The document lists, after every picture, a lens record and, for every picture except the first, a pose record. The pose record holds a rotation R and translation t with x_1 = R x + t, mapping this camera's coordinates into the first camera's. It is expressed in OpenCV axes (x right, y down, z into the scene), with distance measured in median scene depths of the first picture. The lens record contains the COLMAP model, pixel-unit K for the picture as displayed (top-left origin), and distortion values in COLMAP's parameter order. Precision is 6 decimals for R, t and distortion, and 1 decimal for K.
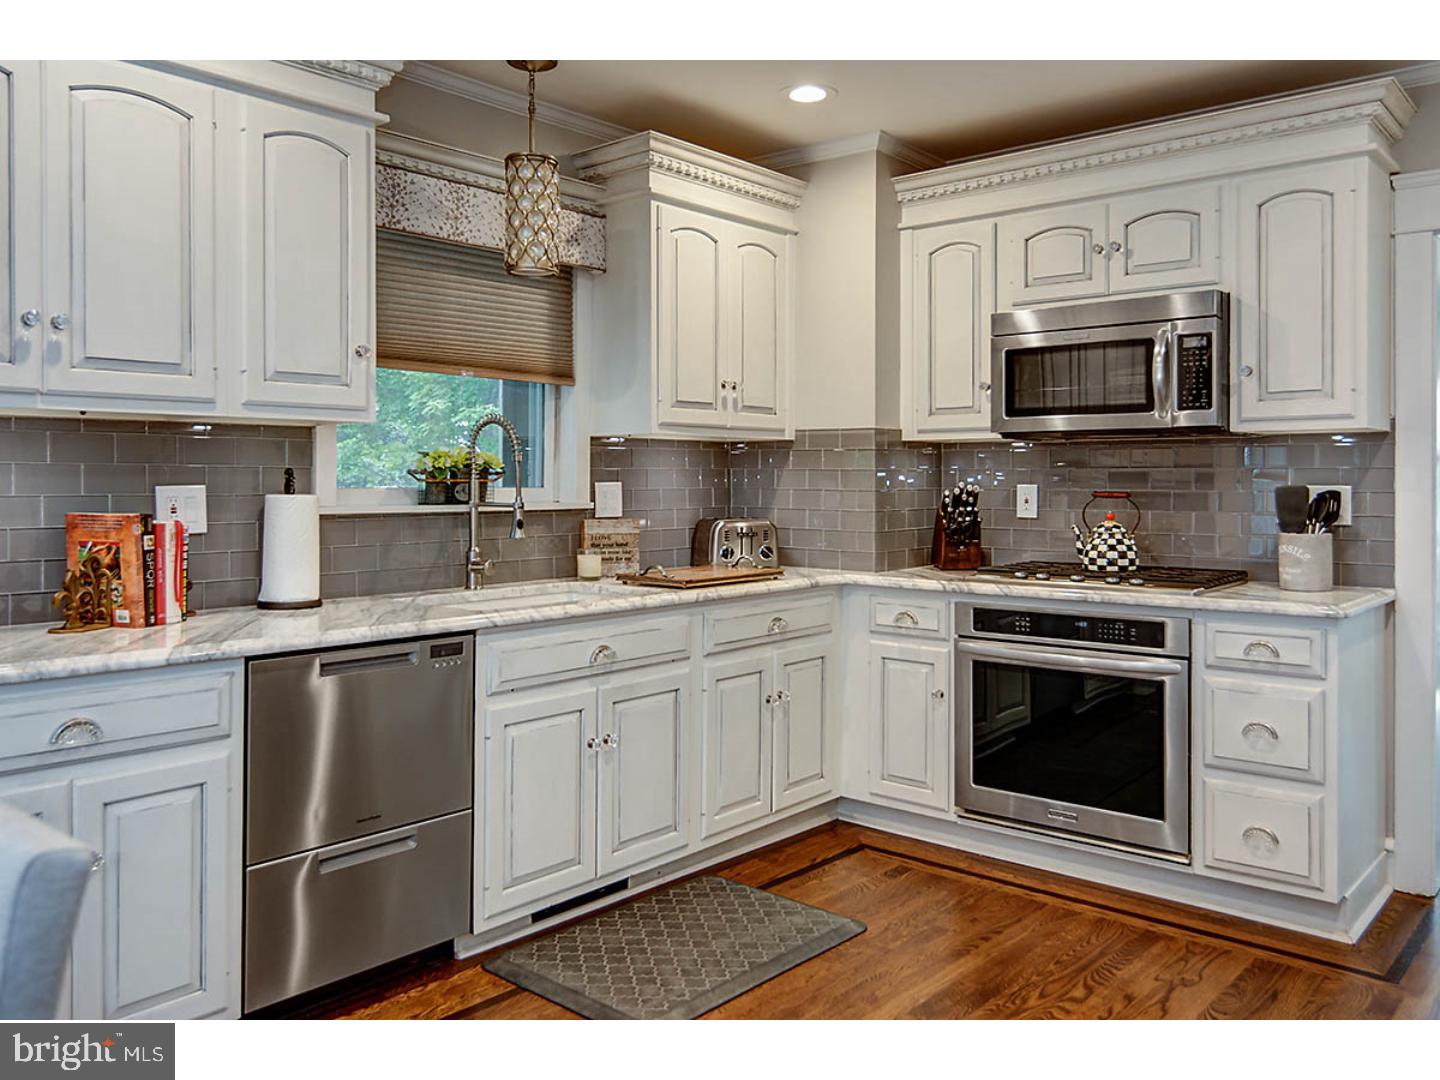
lens RADIAL K [[1136.6, 0, 714.9], [0, 1136.6, 541.3], [0, 0, 1]] dist [-0.001983, 0.002608]
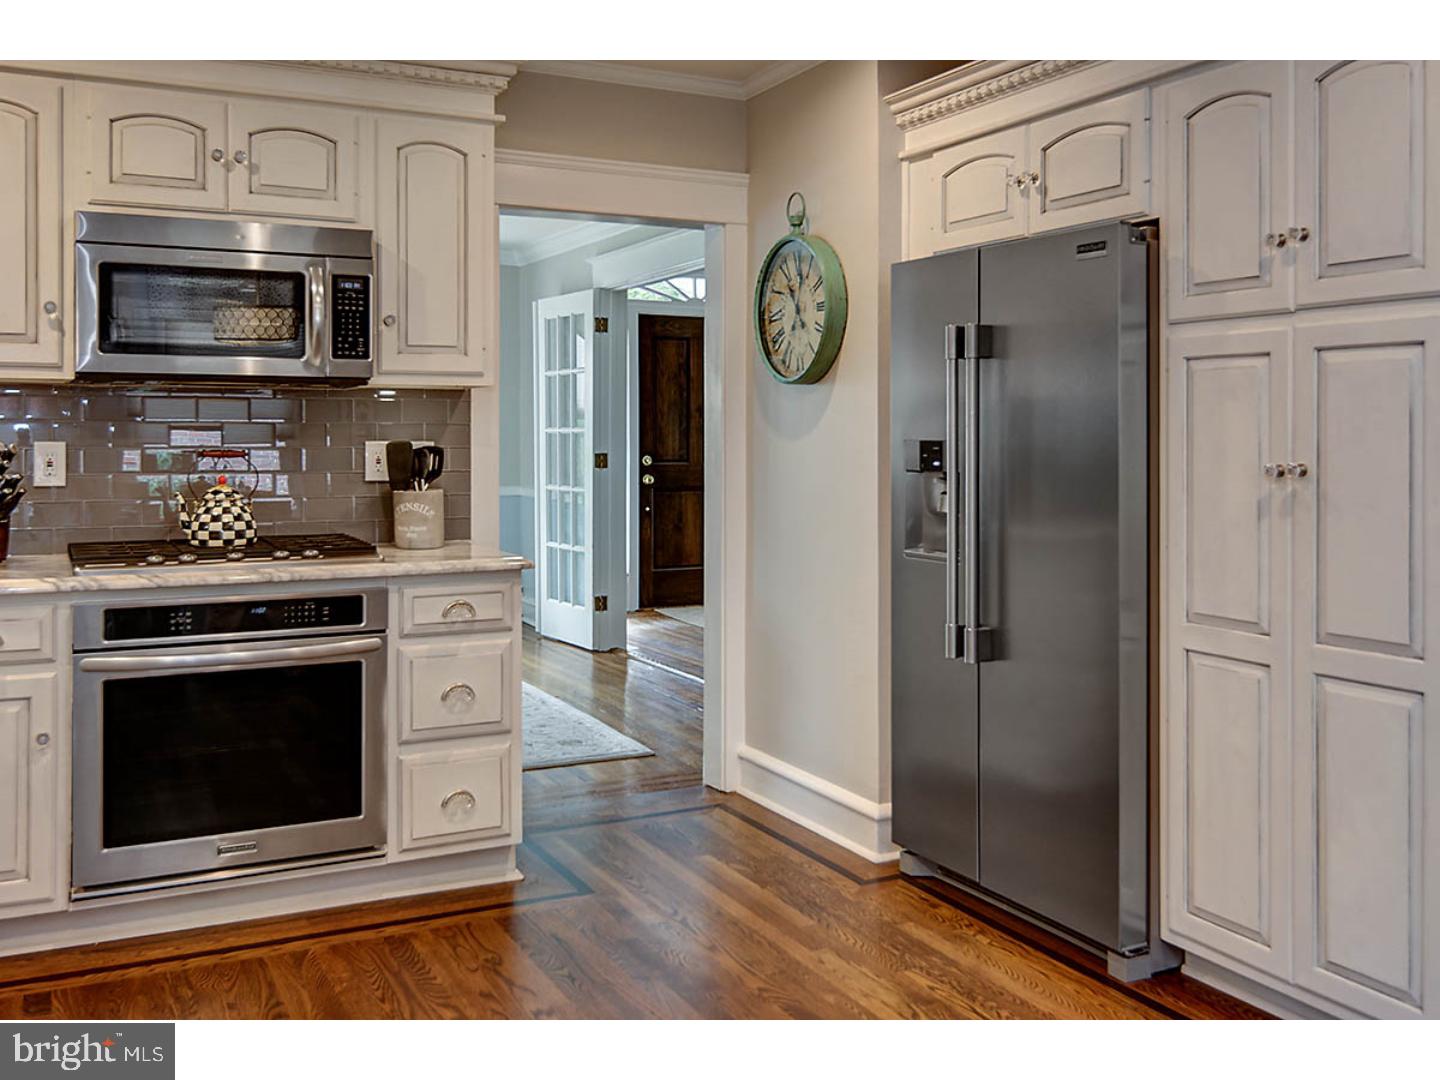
lens RADIAL K [[1325.9, 0, 697.0], [0, 1325.9, 501.1], [0, 0, 1]] dist [-0.005526, 0.000000]
pose [[0.383915, -0.046877, 0.922178, -0.450150], [0.047546, 0.998389, 0.030957, -0.021842], [-0.922144, 0.031961, 0.385525, 0.338303]]
